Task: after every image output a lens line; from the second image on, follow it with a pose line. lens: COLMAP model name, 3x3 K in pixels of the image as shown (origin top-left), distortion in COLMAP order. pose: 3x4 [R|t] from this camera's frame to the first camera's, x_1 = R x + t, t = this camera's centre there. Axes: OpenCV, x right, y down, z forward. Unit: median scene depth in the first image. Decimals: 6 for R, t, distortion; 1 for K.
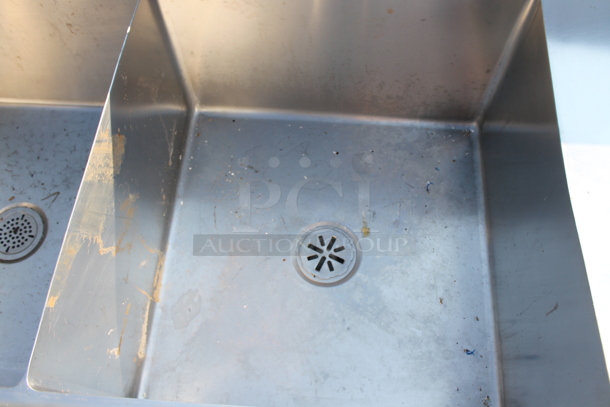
lens RADIAL K [[519.9, 0, 305.0], [0, 519.9, 203.5], [0, 0, 1]] dist [-0.184884, 0.171962]
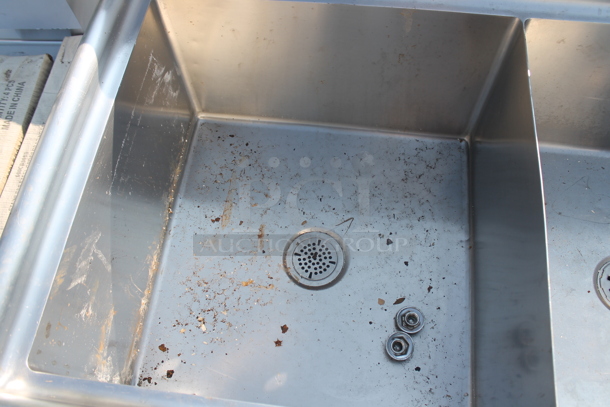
lens RADIAL K [[484.9, 0, 304.8], [0, 484.9, 231.9], [0, 0, 1]] dist [-0.028000, 0.000355]
pose [[0.999498, 0.030187, 0.009585, -0.609486], [-0.030610, 0.998398, 0.047582, -0.038851], [-0.008133, -0.047852, 0.998821, 0.040805]]
